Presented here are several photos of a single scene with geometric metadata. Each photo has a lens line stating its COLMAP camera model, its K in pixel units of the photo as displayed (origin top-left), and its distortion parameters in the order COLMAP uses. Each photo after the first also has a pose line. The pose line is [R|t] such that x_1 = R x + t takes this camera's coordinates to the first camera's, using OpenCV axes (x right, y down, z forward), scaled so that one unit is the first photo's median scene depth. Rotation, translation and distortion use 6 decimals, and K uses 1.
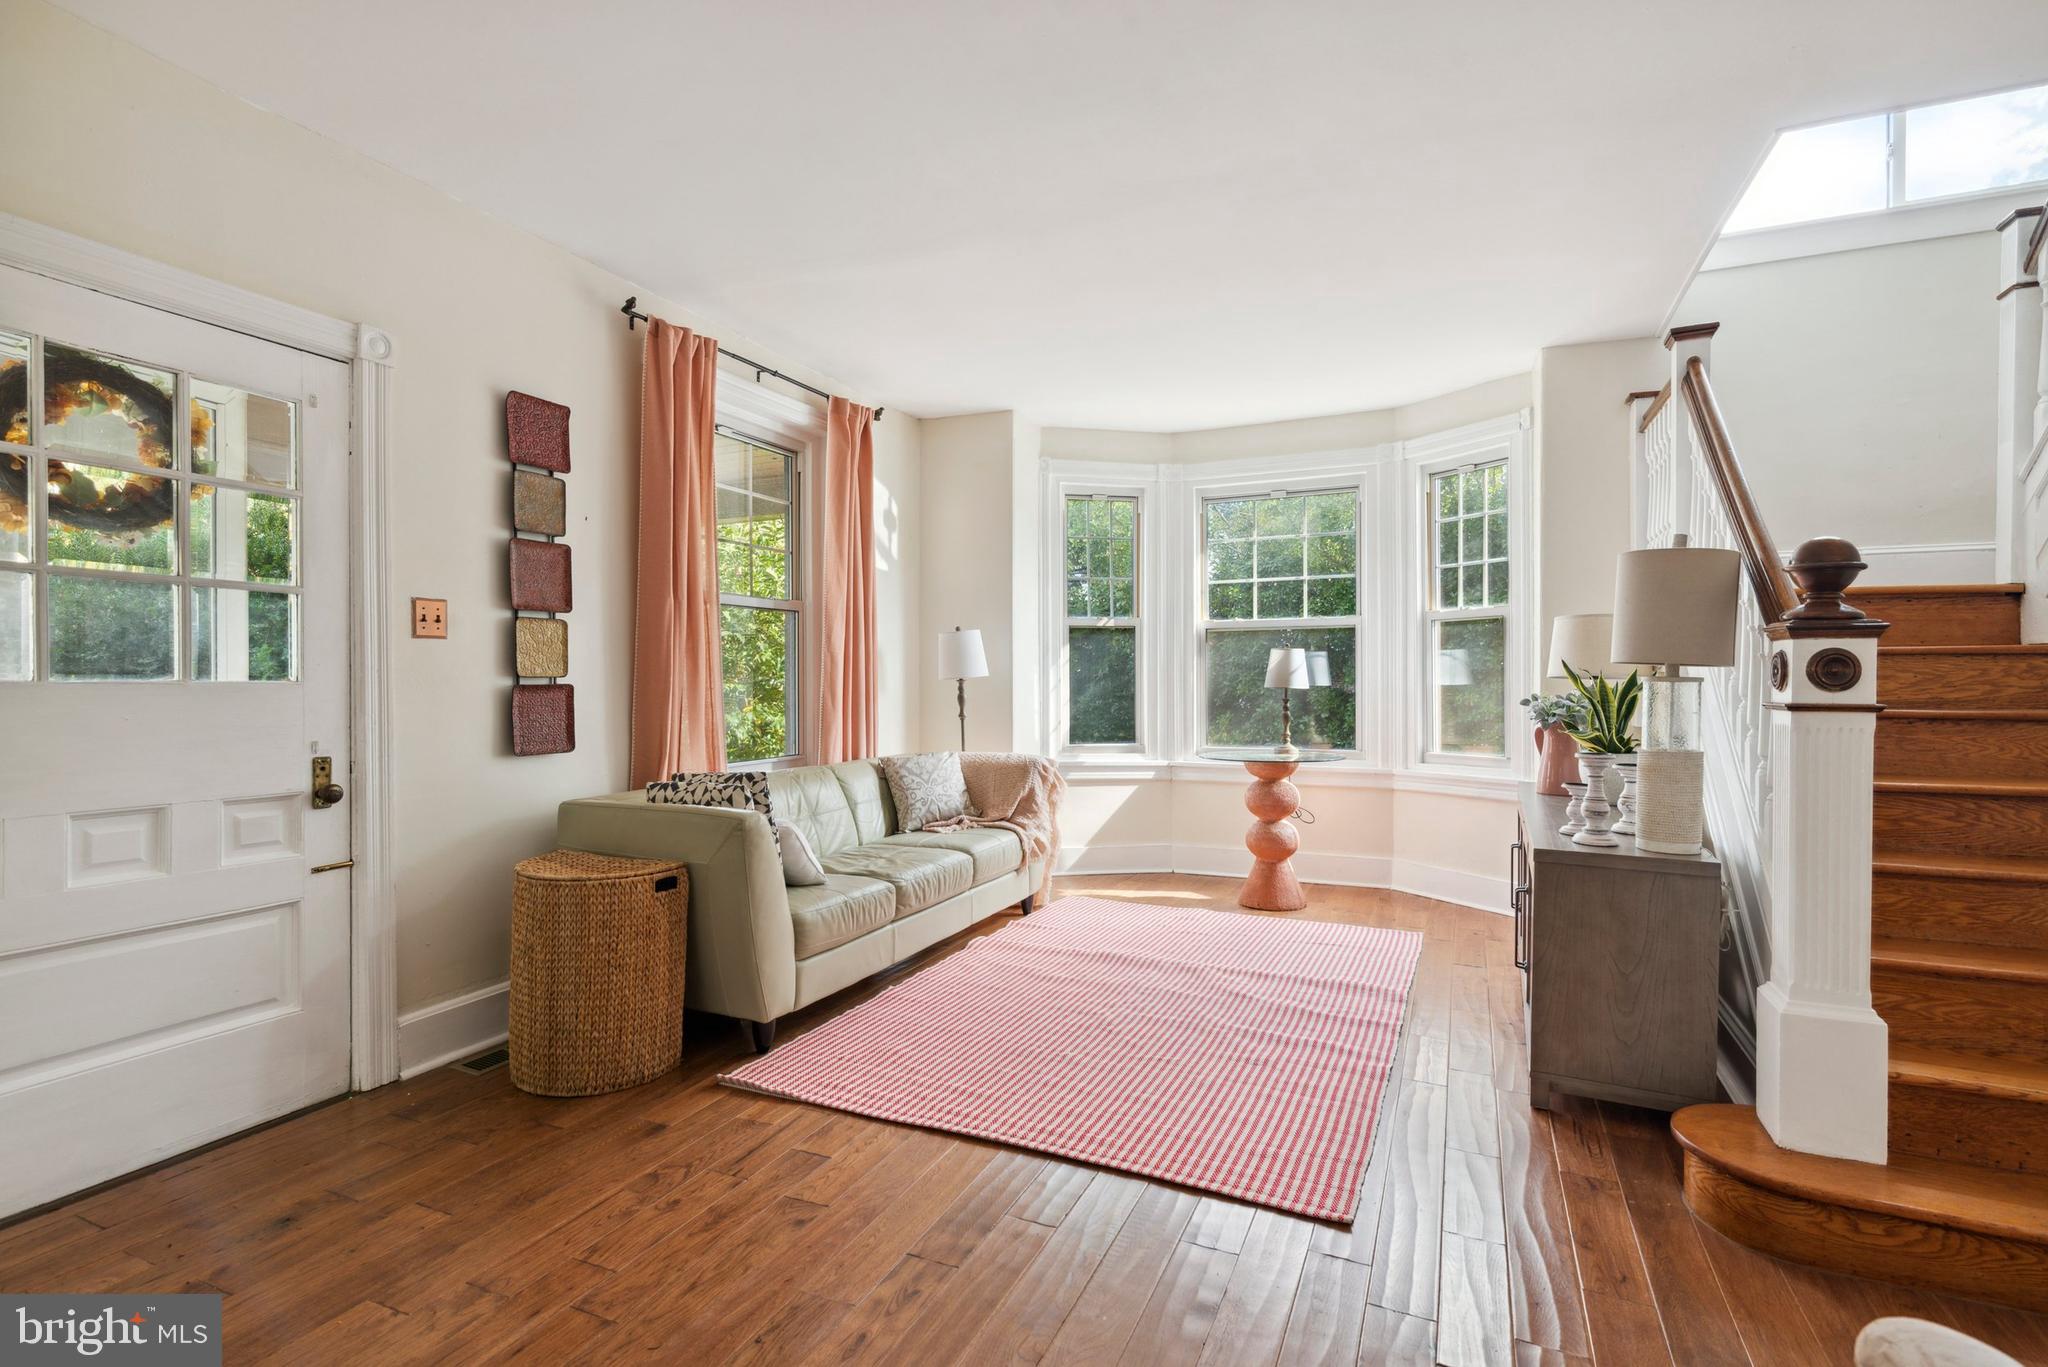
lens RADIAL K [[926.3, 0, 1027.9], [0, 926.3, 684.7], [0, 0, 1]] dist [0.008813, 0.000189]
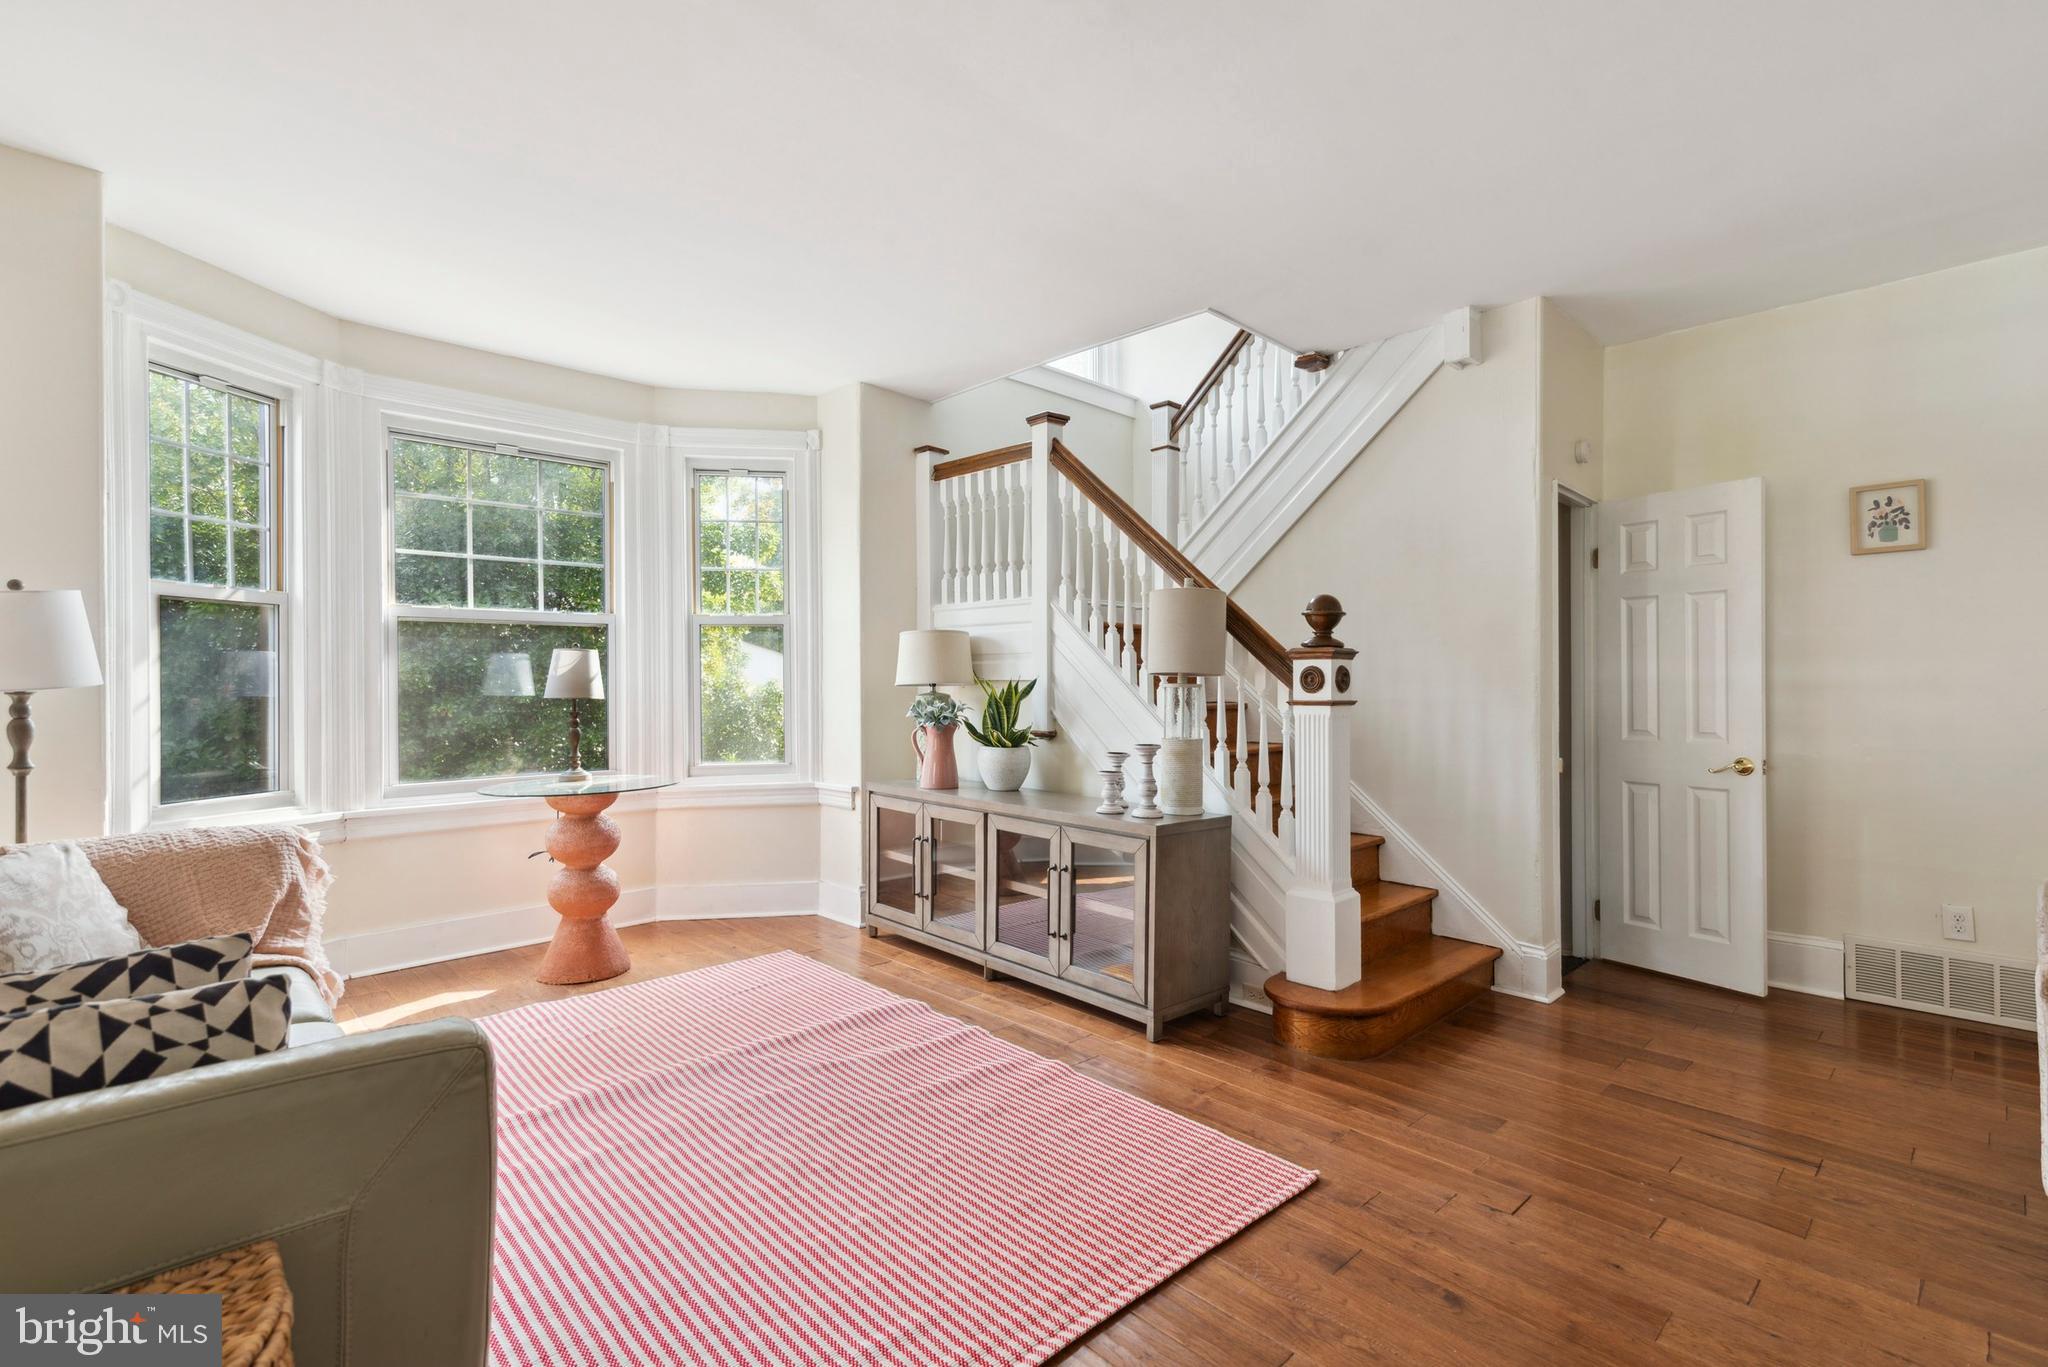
lens RADIAL K [[926.3, 0, 1027.9], [0, 926.3, 684.7], [0, 0, 1]] dist [0.008813, 0.000189]
pose [[0.398593, -0.000997, 0.917128, -0.315269], [0.008932, 0.999956, -0.002795, -0.002693], [-0.917085, 0.009306, 0.398584, 0.340324]]
